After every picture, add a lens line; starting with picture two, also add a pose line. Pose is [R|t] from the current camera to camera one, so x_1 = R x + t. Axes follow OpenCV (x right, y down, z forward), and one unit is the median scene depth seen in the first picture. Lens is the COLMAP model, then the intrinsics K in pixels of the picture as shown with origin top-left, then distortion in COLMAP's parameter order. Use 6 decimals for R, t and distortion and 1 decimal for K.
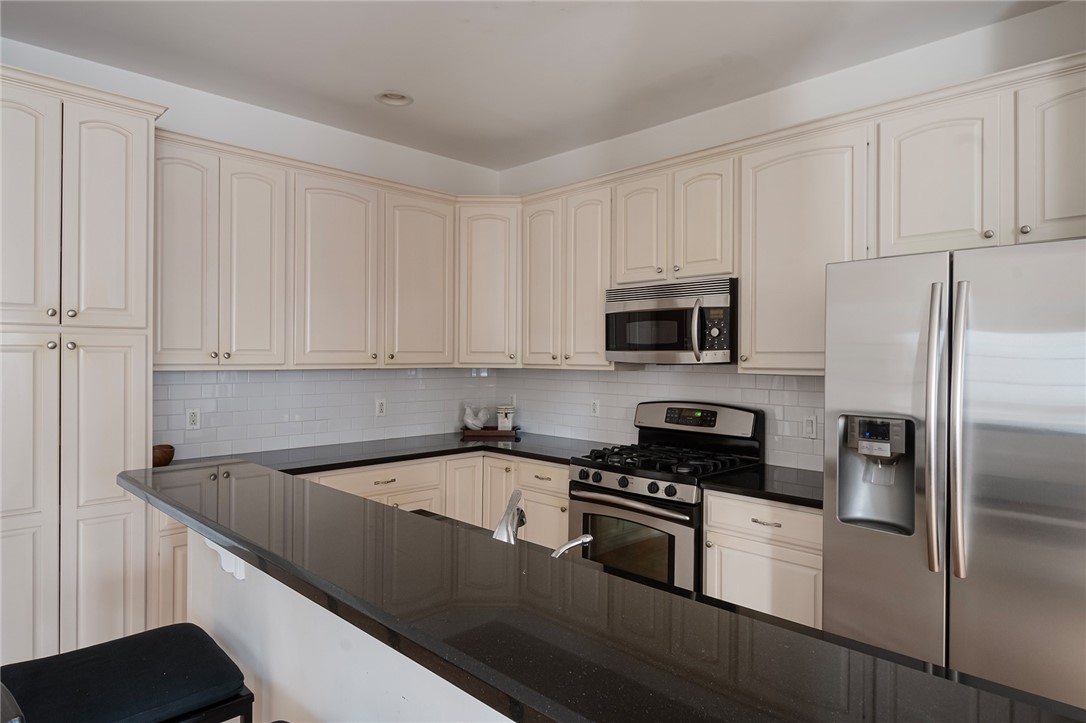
lens RADIAL K [[634.3, 0, 557.5], [0, 634.3, 356.9], [0, 0, 1]] dist [0.001433, -0.000999]
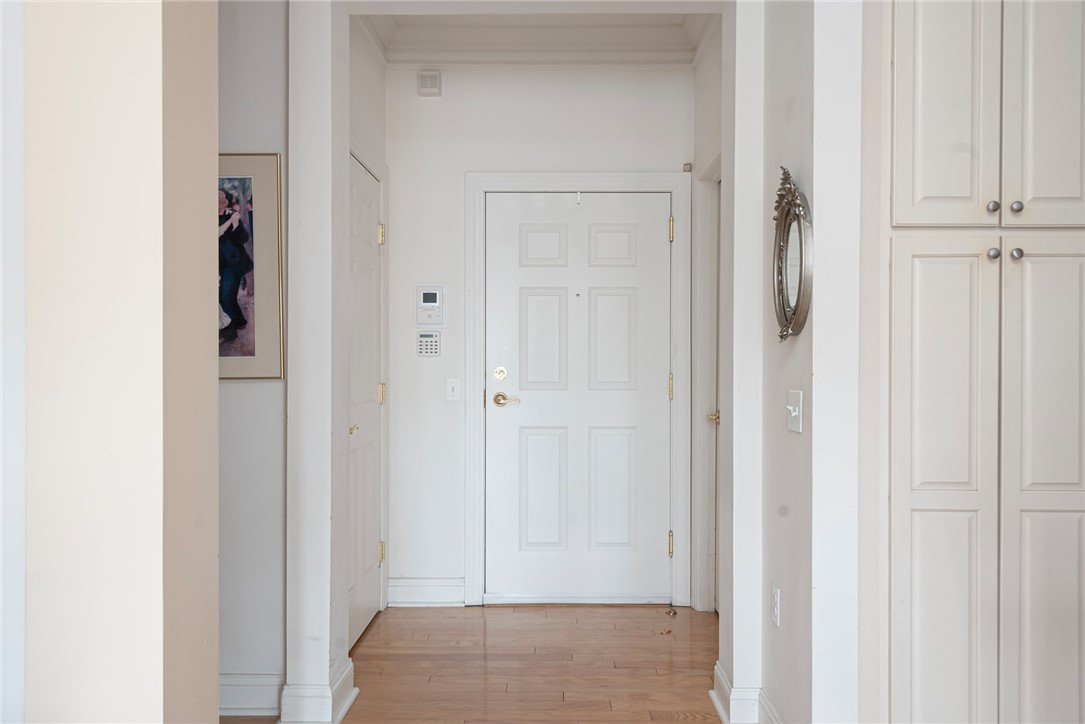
lens RADIAL K [[813.9, 0, 546.4], [0, 813.9, 366.8], [0, 0, 1]] dist [-0.001902, -0.001531]
pose [[0.685741, 0.000044, -0.727846, -0.360176], [-0.000893, 0.999999, -0.000781, 0.080697], [0.727846, 0.001186, 0.685740, 0.018754]]
